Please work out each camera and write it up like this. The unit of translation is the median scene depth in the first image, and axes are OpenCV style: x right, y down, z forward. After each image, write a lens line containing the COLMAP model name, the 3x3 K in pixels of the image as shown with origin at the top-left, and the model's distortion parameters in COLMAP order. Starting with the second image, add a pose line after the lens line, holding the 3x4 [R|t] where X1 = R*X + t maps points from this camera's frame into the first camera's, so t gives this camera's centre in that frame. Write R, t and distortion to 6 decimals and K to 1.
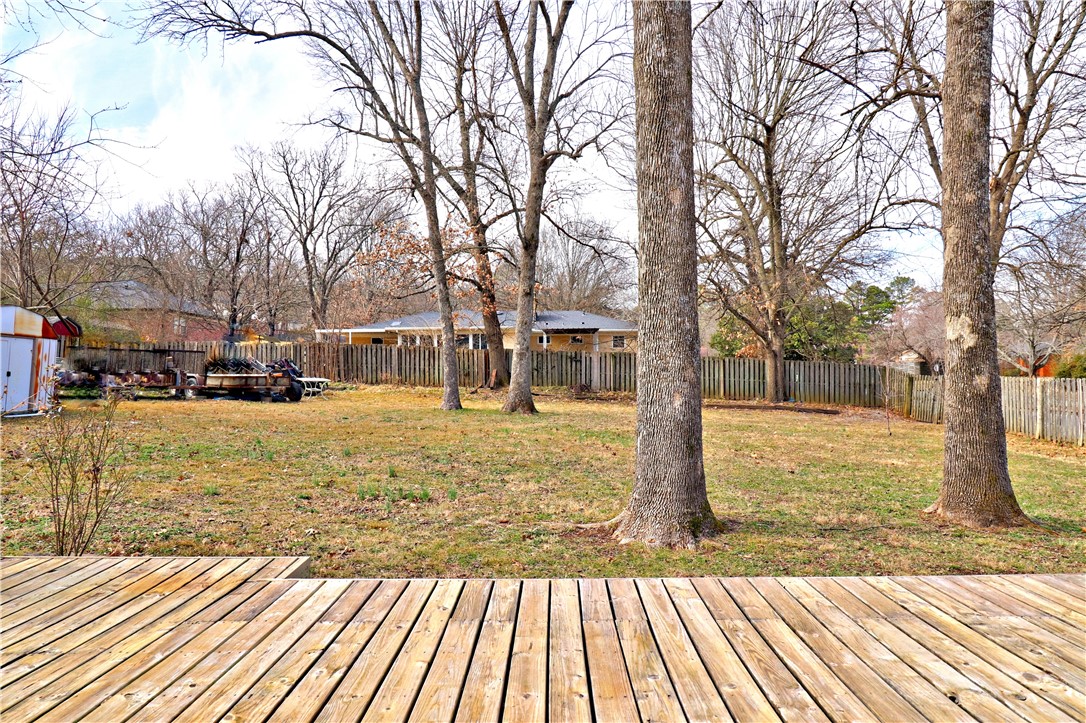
lens RADIAL K [[804.6, 0, 543.0], [0, 804.6, 361.5], [0, 0, 1]] dist [0.076134, 0.000862]
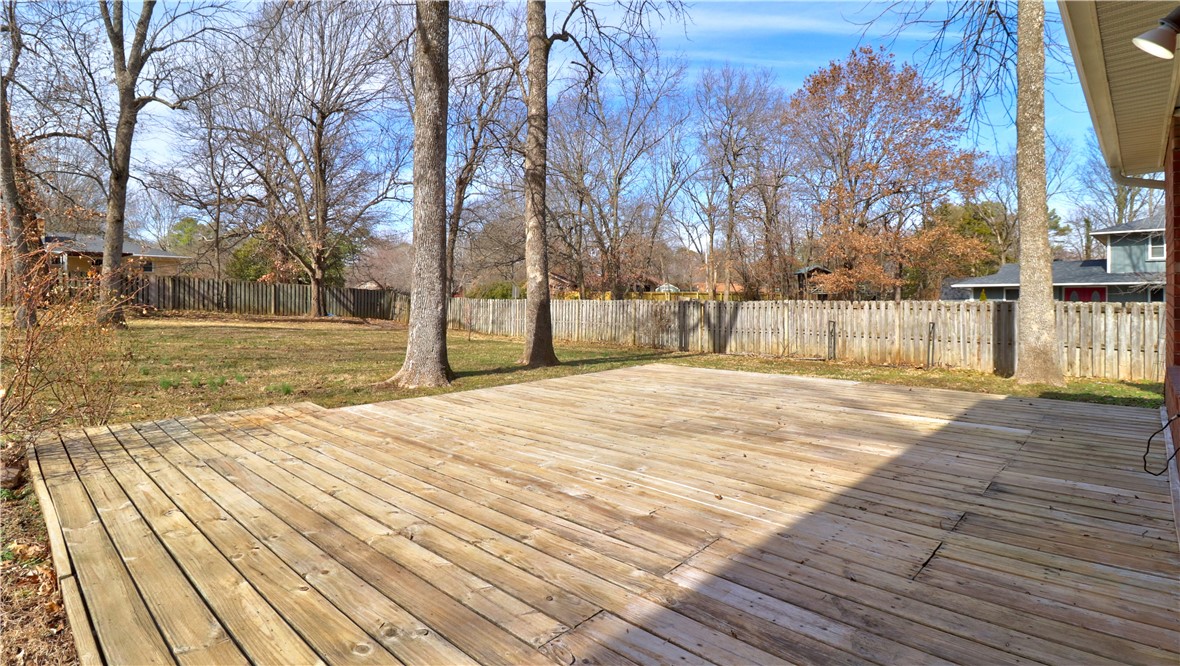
lens RADIAL K [[609.7, 0, 590.0], [0, 609.7, 333.0], [0, 0, 1]] dist [-0.000642, -0.000241]
pose [[0.699388, -0.029855, 0.714118, -0.172720], [-0.021927, 0.997761, 0.063187, 0.004175], [-0.714405, -0.059851, 0.697168, -0.057391]]
